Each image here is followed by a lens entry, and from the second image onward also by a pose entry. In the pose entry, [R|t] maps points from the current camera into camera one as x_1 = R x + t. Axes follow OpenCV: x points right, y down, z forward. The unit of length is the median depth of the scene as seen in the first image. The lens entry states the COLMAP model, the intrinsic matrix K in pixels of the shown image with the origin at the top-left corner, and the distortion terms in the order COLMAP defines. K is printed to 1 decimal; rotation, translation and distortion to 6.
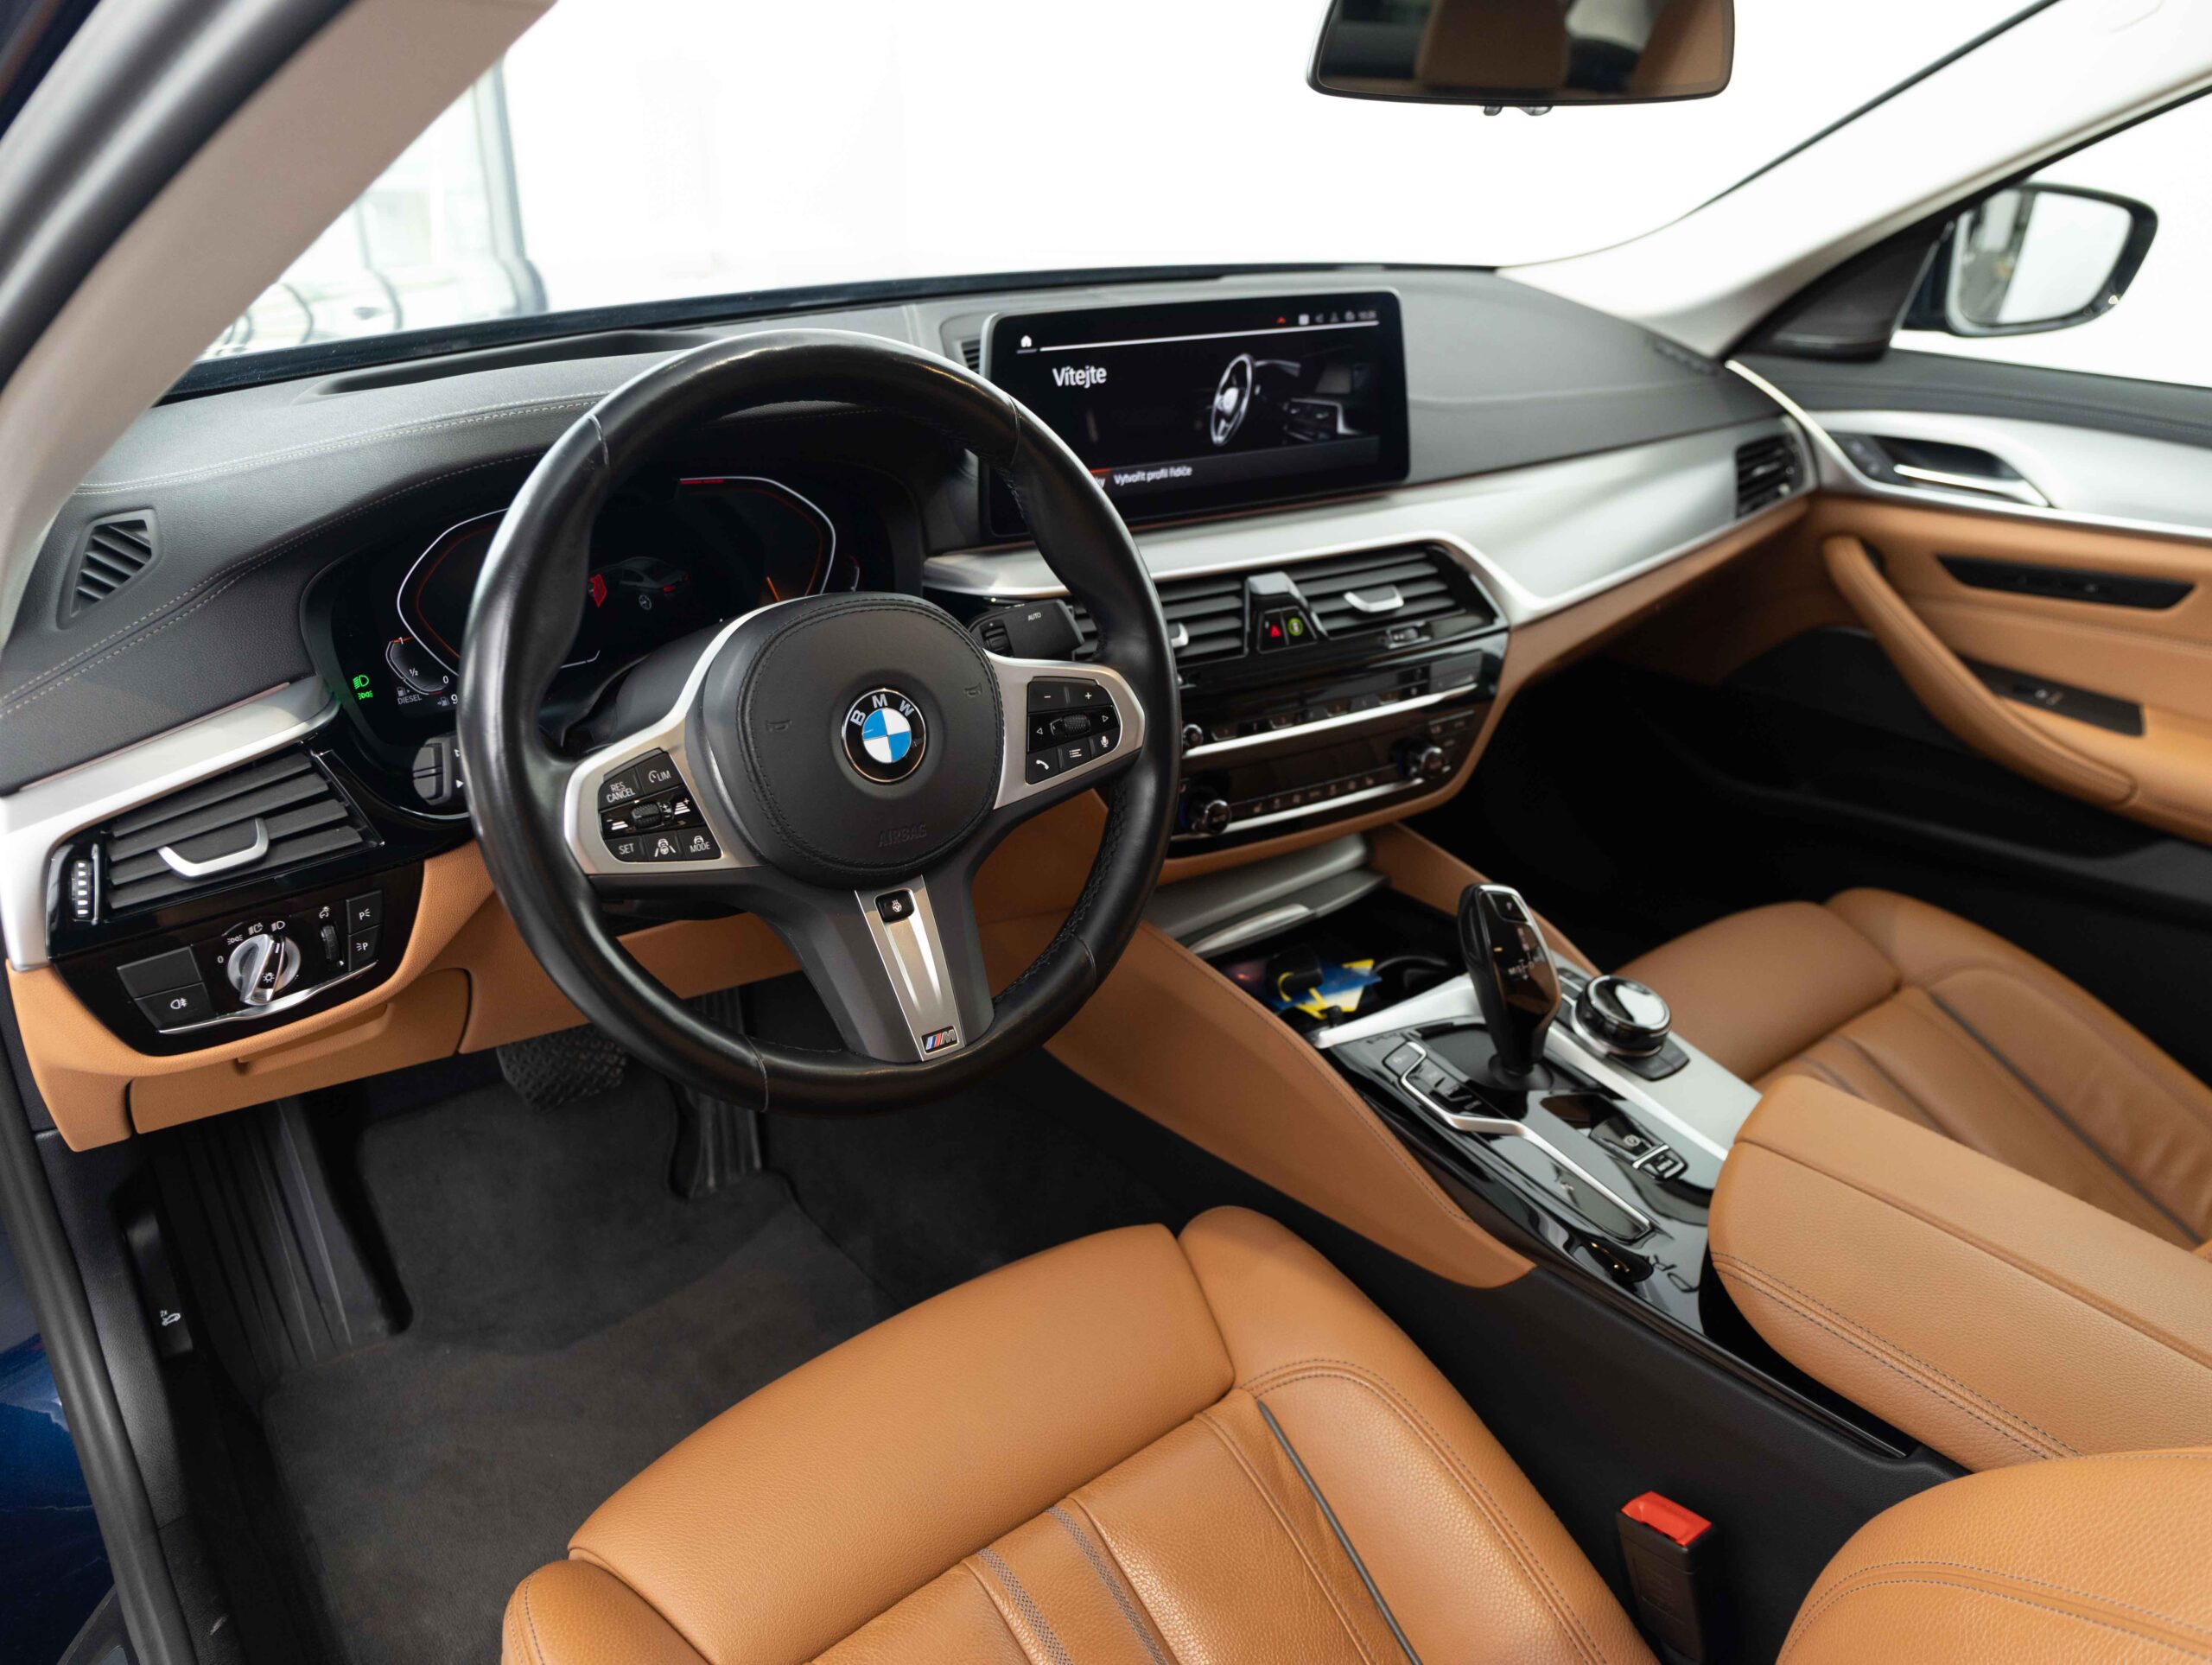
lens RADIAL K [[1492.2, 0, 1032.7], [0, 1492.2, 834.6], [0, 0, 1]] dist [-0.041701, 0.000482]
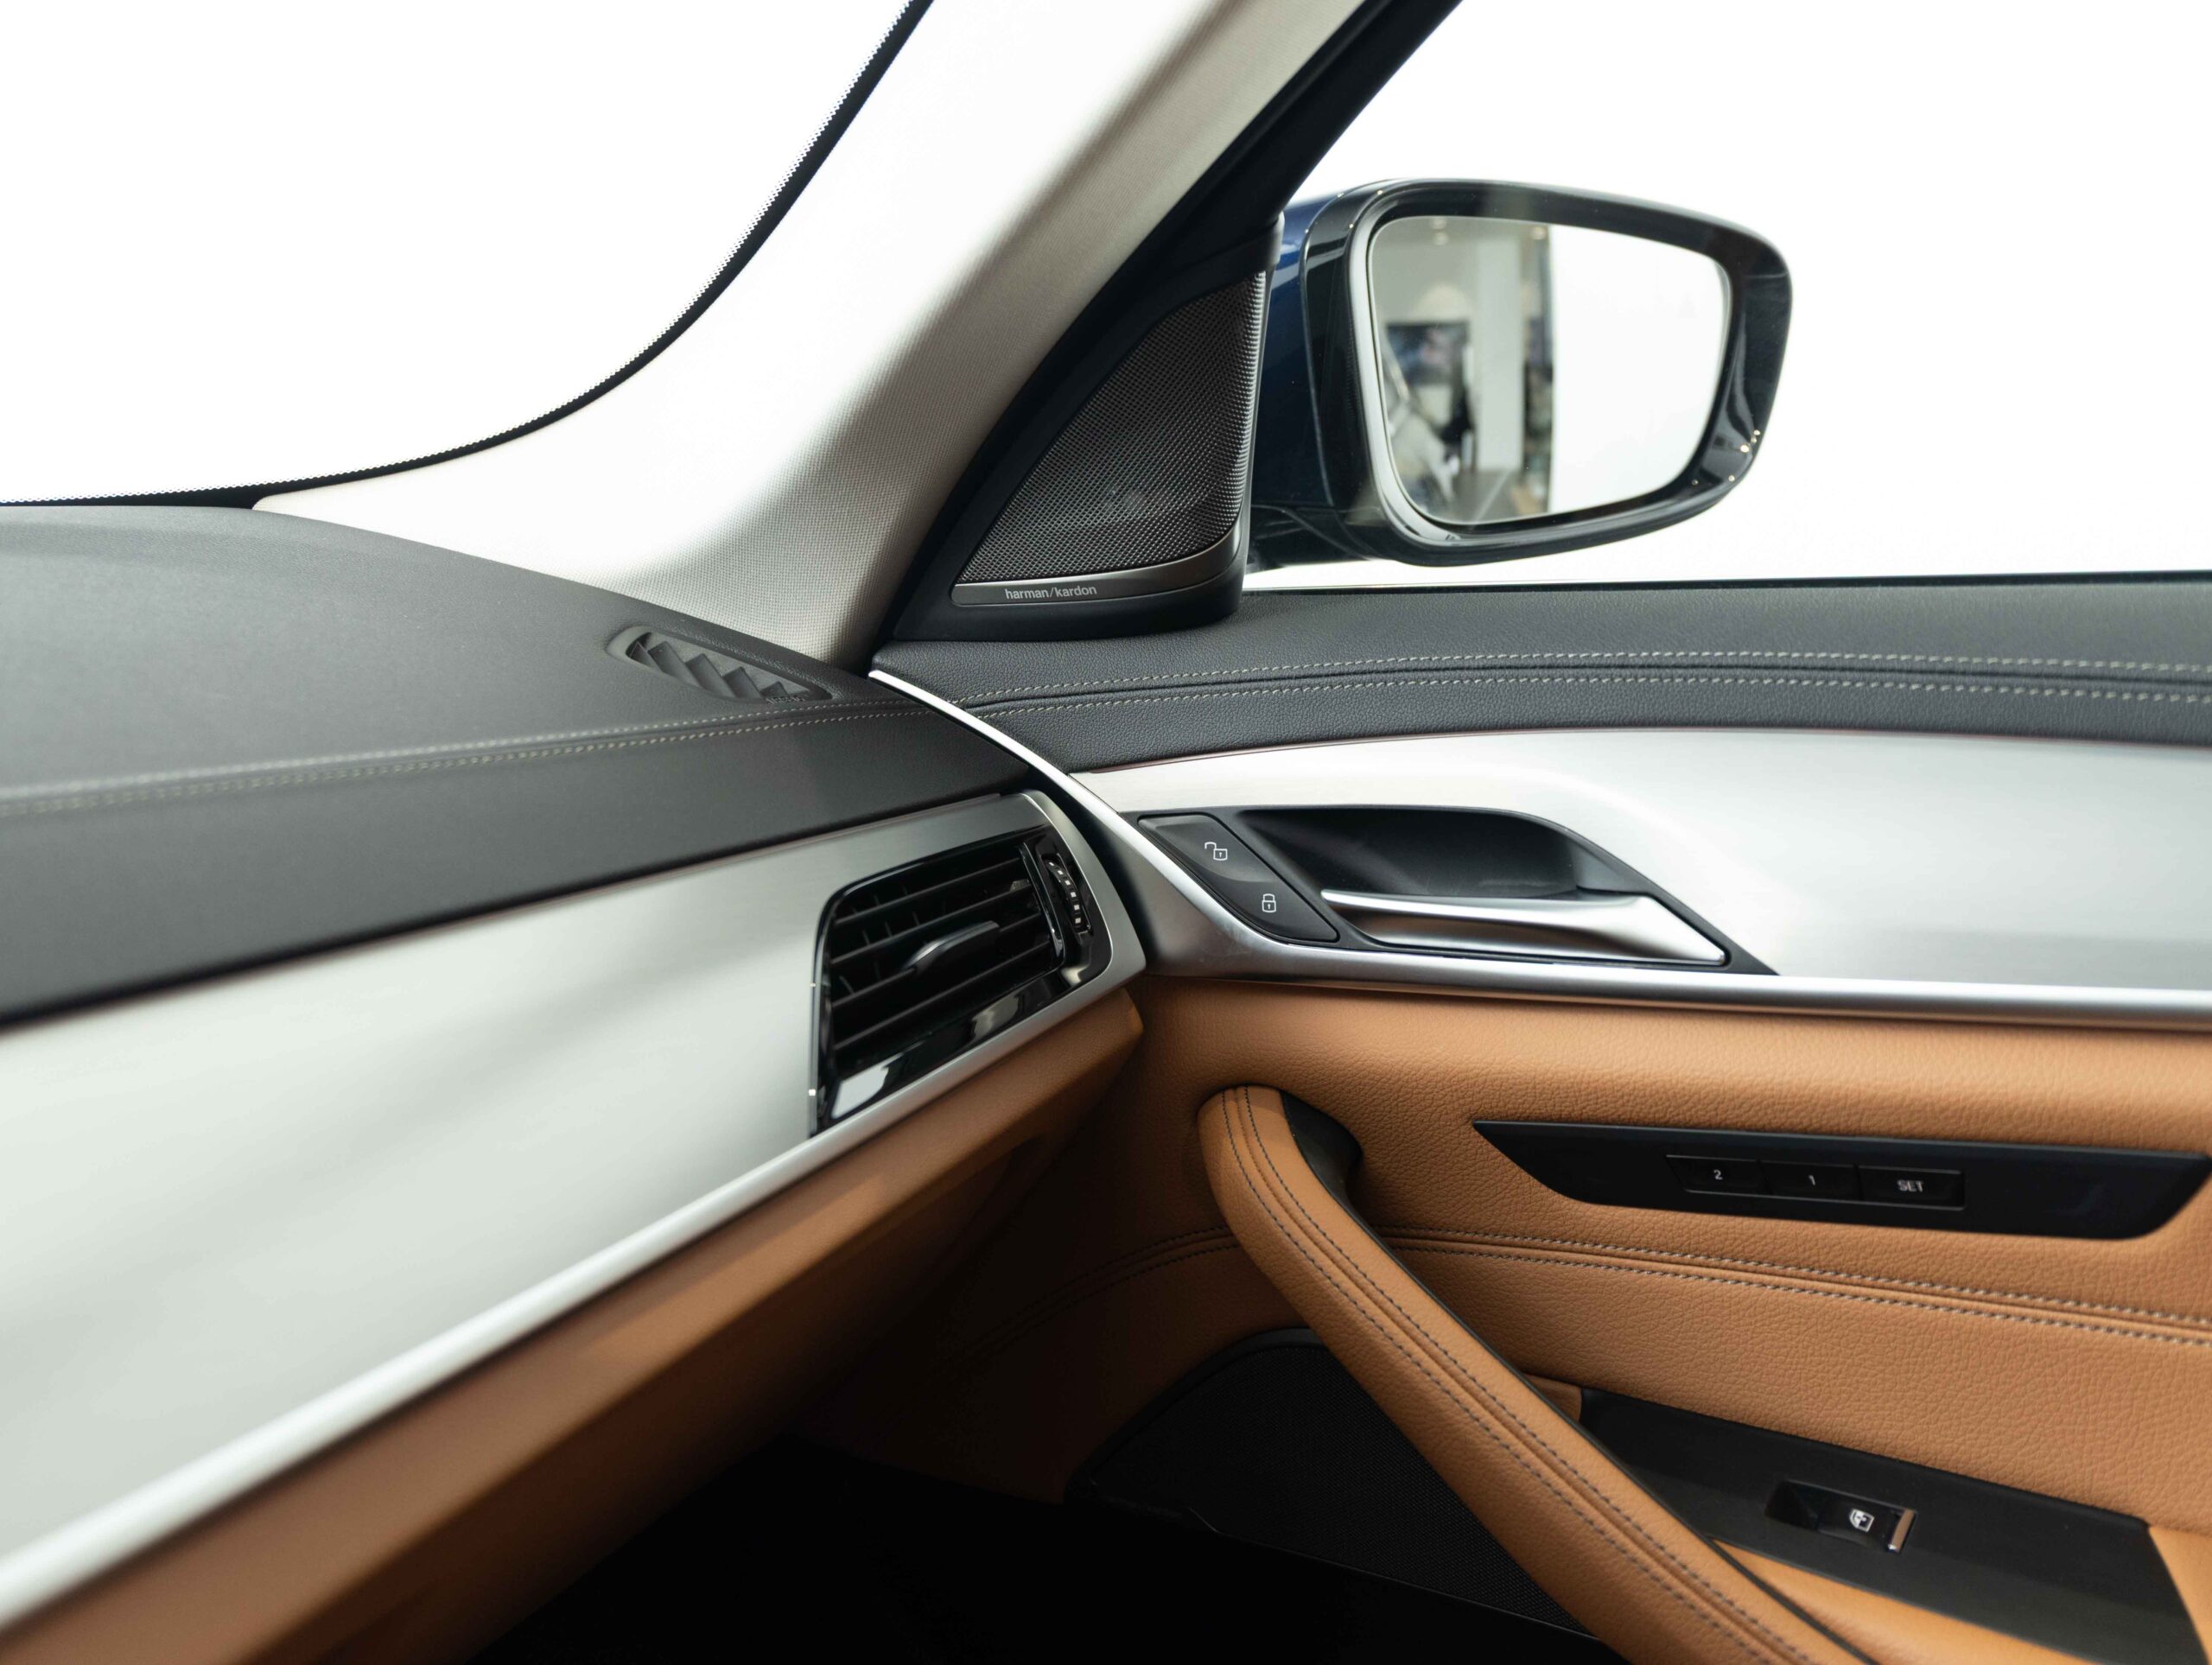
lens RADIAL K [[1915.5, 0, 1106.0], [0, 1915.5, 832.5], [0, 0, 1]] dist [-0.049440, 0.000824]
pose [[0.949454, -0.090608, 0.300544, 0.438832], [0.175614, 0.946907, -0.269310, -0.162747], [-0.260185, 0.308477, 0.914957, 0.640199]]
